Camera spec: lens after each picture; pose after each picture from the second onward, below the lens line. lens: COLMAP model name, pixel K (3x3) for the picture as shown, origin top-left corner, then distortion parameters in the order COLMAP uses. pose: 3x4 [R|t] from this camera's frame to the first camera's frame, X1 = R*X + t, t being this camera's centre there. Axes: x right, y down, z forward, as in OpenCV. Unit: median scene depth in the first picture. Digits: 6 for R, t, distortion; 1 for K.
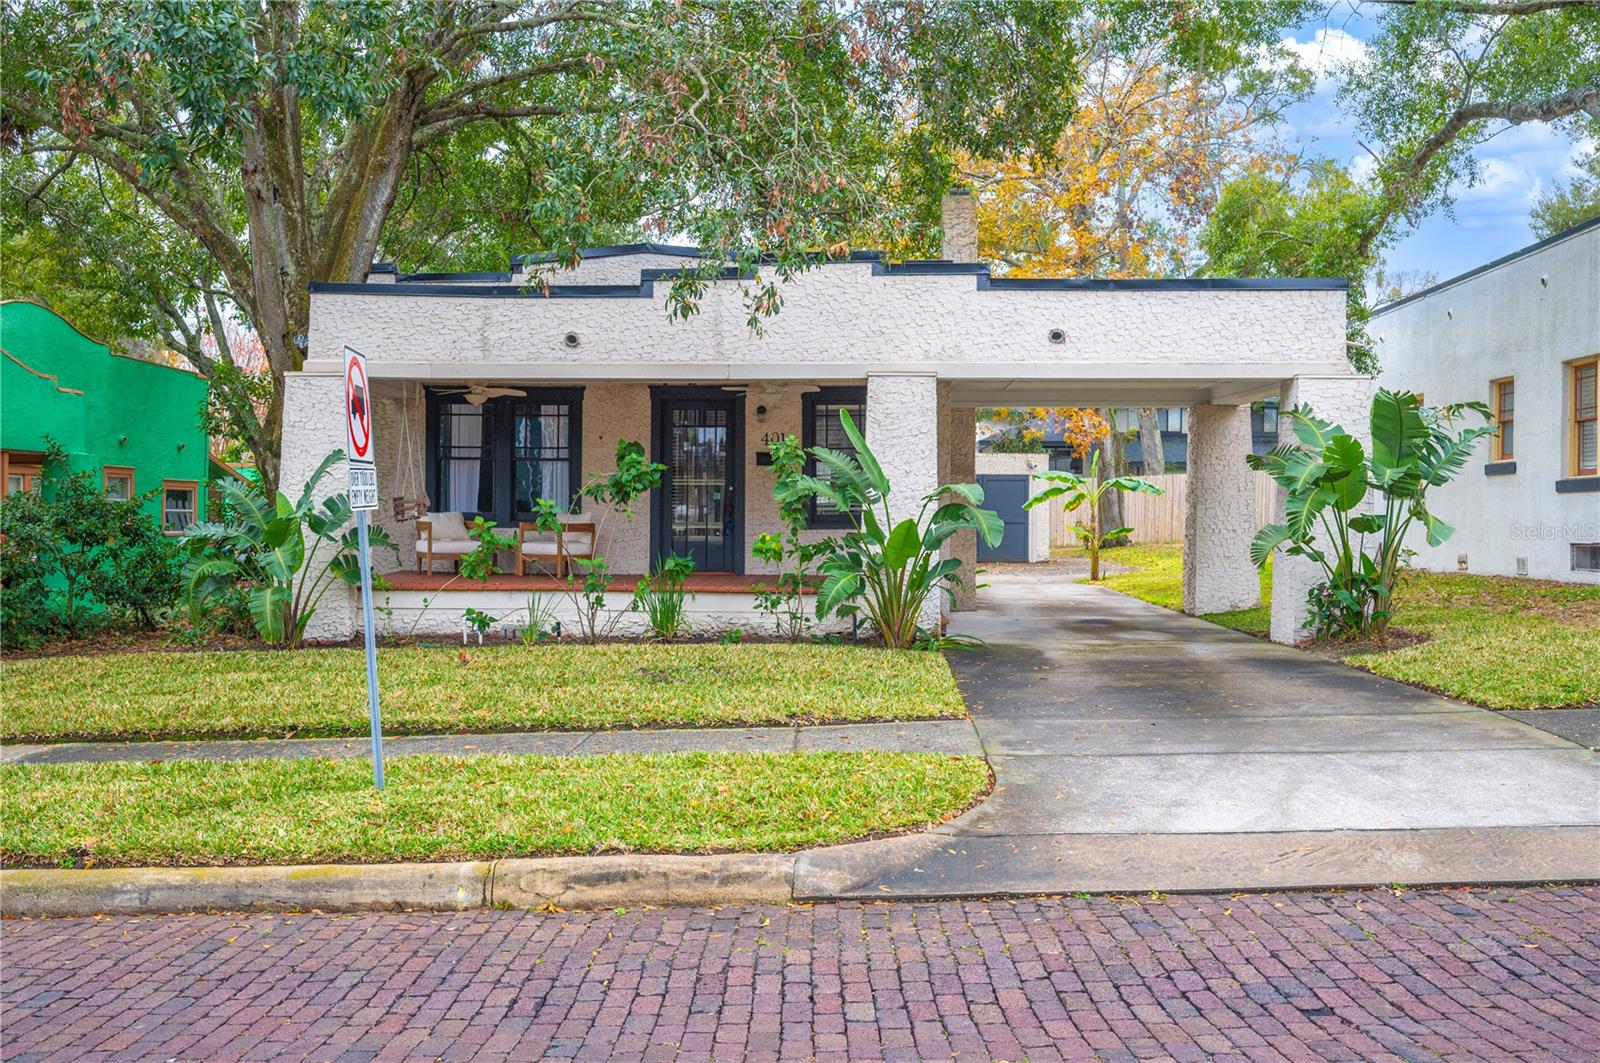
lens RADIAL K [[1579.0, 0, 785.2], [0, 1579.0, 529.5], [0, 0, 1]] dist [-0.022621, 0.000000]
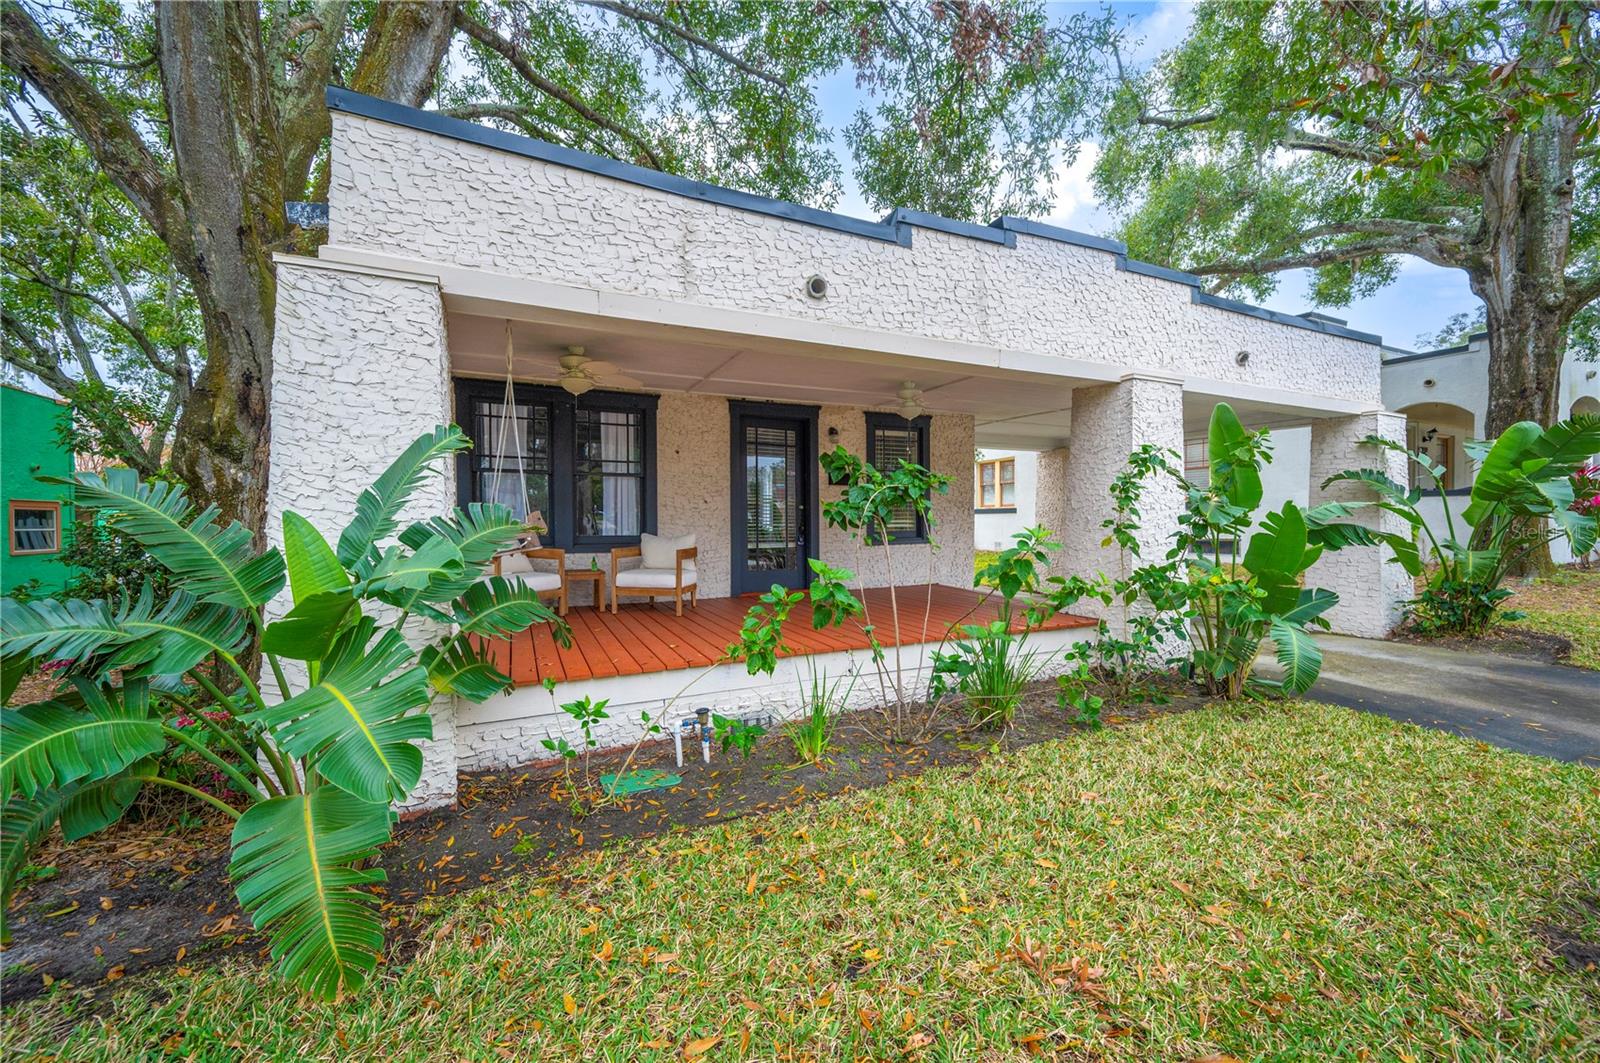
lens RADIAL K [[628.7, 0, 803.4], [0, 628.7, 535.3], [0, 0, 1]] dist [-0.001238, -0.000339]
pose [[0.876275, -0.020788, 0.481363, -0.230282], [0.013066, 0.999727, 0.019388, -0.015897], [-0.481634, -0.010700, 0.876307, 0.645009]]
